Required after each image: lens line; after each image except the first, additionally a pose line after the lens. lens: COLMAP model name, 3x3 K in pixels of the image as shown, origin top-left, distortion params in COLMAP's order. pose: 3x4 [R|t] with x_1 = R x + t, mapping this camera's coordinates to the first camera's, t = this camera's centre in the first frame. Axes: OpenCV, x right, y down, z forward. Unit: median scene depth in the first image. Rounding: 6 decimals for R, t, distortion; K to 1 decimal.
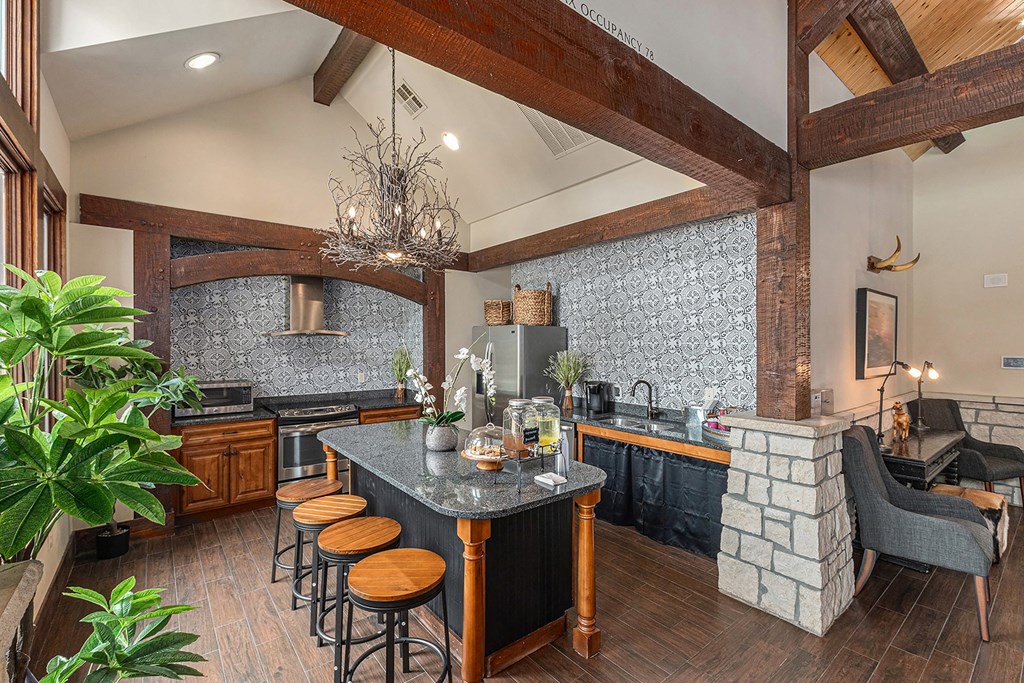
lens RADIAL K [[454.0, 0, 513.4], [0, 454.0, 342.8], [0, 0, 1]] dist [0.026316, -0.000293]
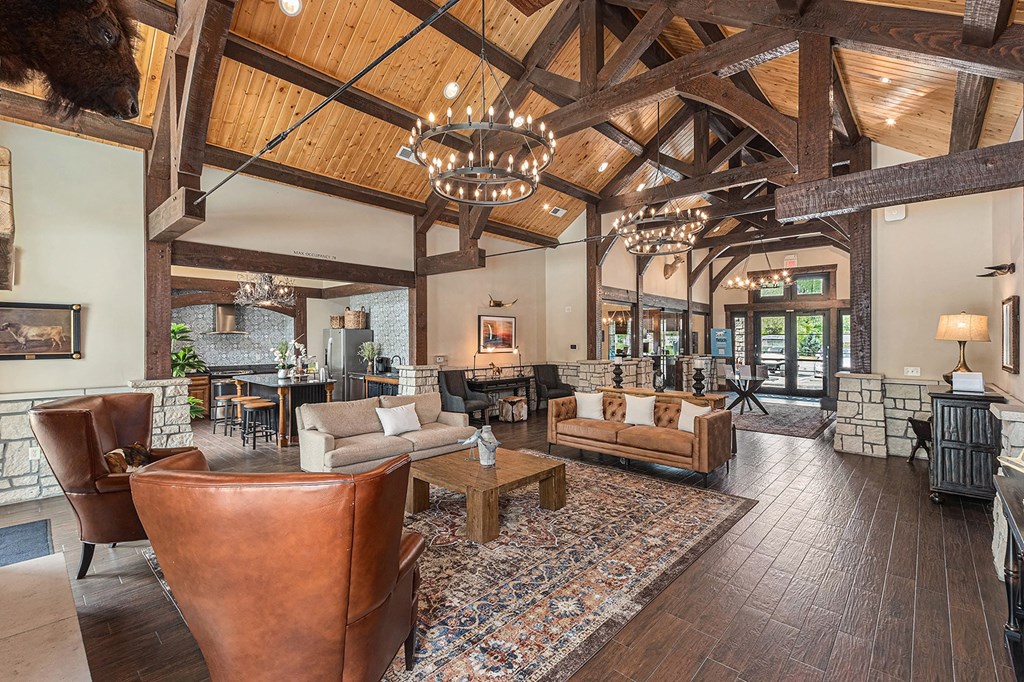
lens RADIAL K [[454.0, 0, 511.1], [0, 454.0, 341.0], [0, 0, 1]] dist [0.026316, -0.000293]
pose [[0.988660, -0.000482, 0.150172, 0.422908], [-0.000538, 0.999977, 0.006750, -0.000364], [-0.150171, -0.006754, 0.988637, -1.033626]]
